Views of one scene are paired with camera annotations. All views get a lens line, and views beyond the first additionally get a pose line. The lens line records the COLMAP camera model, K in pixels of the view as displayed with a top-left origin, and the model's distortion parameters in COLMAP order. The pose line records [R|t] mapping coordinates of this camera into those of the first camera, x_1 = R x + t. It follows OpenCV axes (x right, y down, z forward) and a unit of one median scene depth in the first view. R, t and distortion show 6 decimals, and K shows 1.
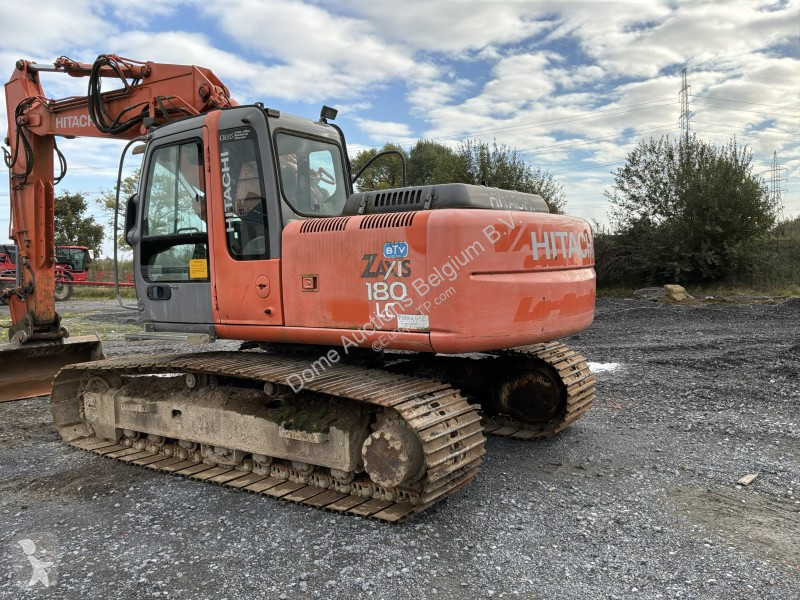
lens RADIAL K [[666.5, 0, 391.5], [0, 666.5, 295.2], [0, 0, 1]] dist [0.083988, -0.140385]
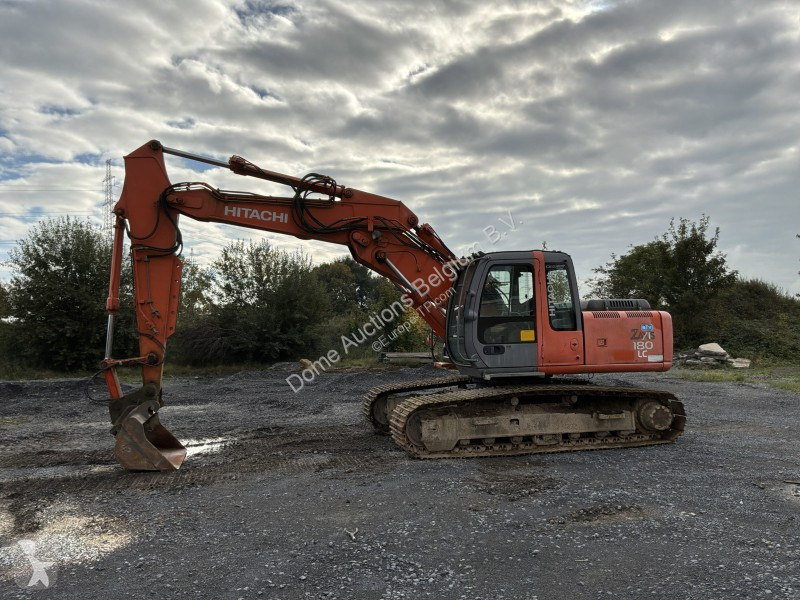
lens RADIAL K [[666.5, 0, 384.1], [0, 666.5, 294.0], [0, 0, 1]] dist [0.083988, -0.140385]
pose [[0.668131, 0.058595, 0.741733, -1.056853], [0.035085, 0.993304, -0.110072, 0.018863], [-0.743216, 0.099567, 0.661601, 0.055825]]
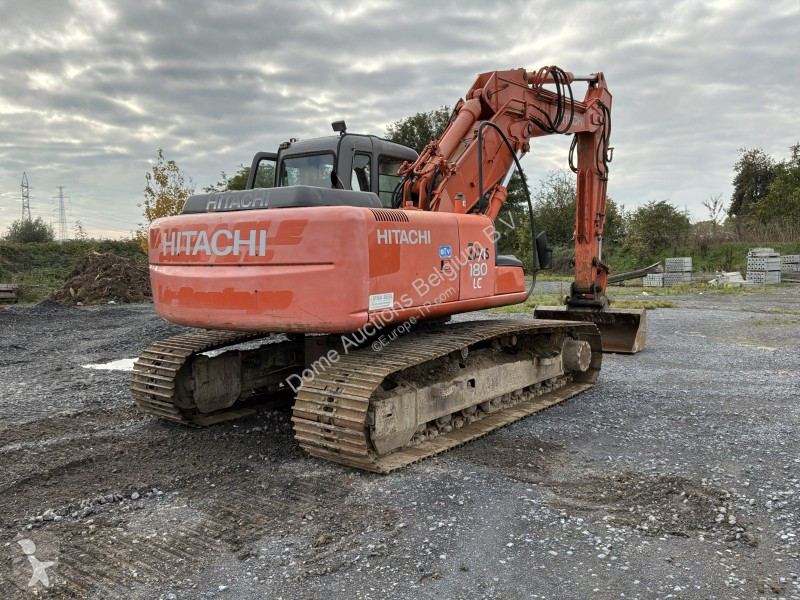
lens RADIAL K [[666.5, 0, 402.9], [0, 666.5, 313.8], [0, 0, 1]] dist [0.083988, -0.140385]
pose [[0.043457, -0.060564, 0.997218, -0.814339], [0.058409, 0.996608, 0.057982, -0.002703], [-0.997346, 0.055727, 0.046847, 0.615406]]
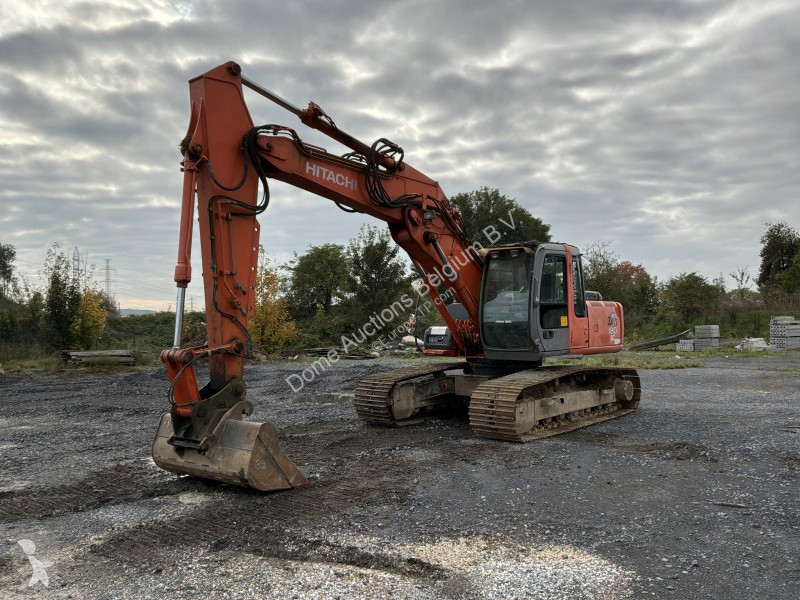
lens RADIAL K [[666.5, 0, 395.3], [0, 666.5, 292.5], [0, 0, 1]] dist [0.083988, -0.140385]
pose [[0.101540, 0.071930, 0.992228, -1.283254], [0.060453, 0.995093, -0.078324, -0.000129], [-0.992993, 0.067936, 0.096693, 0.732046]]
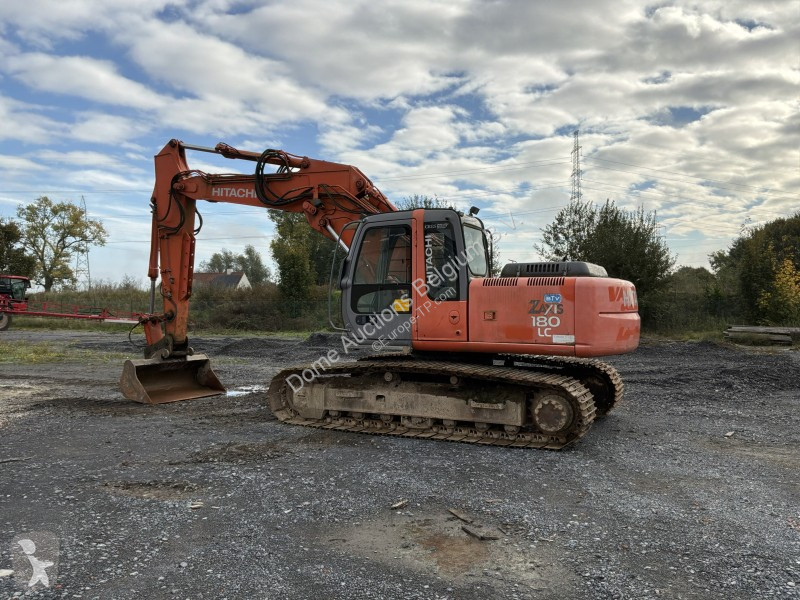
lens RADIAL K [[666.5, 0, 389.5], [0, 666.5, 306.4], [0, 0, 1]] dist [0.083988, -0.140385]
pose [[0.989237, 0.029215, 0.143375, -0.307804], [-0.023095, 0.998757, -0.044164, 0.018936], [-0.144487, 0.040378, 0.988683, -0.316798]]
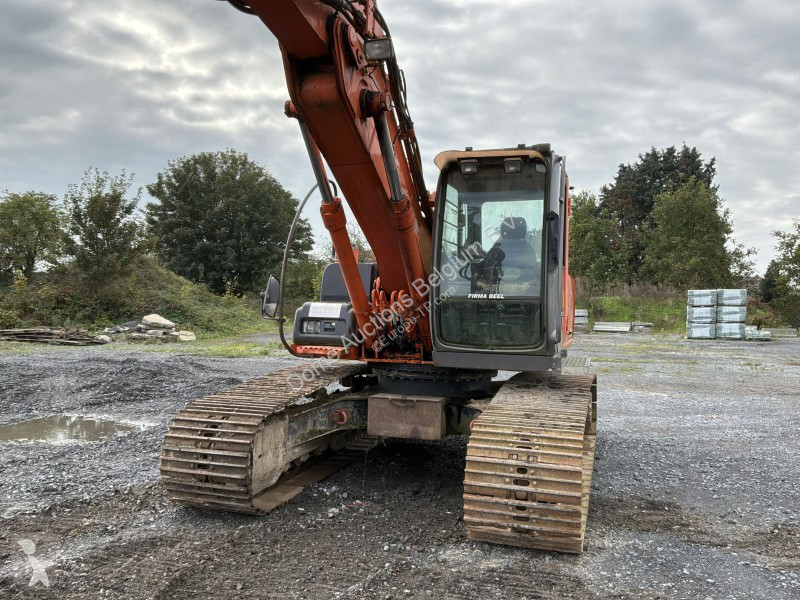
lens RADIAL K [[666.5, 0, 399.5], [0, 666.5, 295.4], [0, 0, 1]] dist [0.083988, -0.140385]
pose [[-0.308630, 0.034801, 0.950545, -0.706445], [0.040717, 0.998898, -0.023351, -0.017688], [-0.950310, 0.031497, -0.309707, 0.903924]]
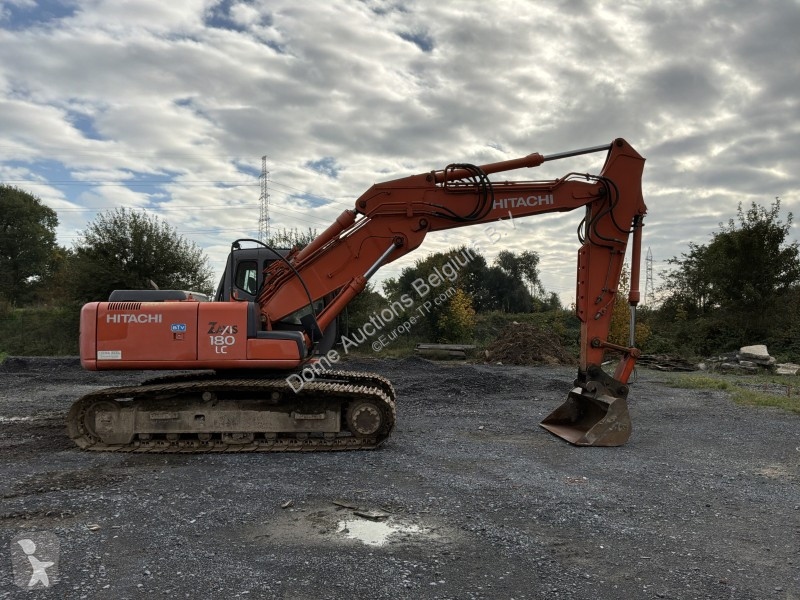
lens RADIAL K [[666.5, 0, 406.8], [0, 666.5, 283.3], [0, 0, 1]] dist [0.083988, -0.140385]
pose [[0.807114, 0.070014, 0.586230, -0.515428], [-0.002433, 0.993330, -0.115285, 0.025293], [-0.590391, 0.091622, 0.801900, -0.352878]]
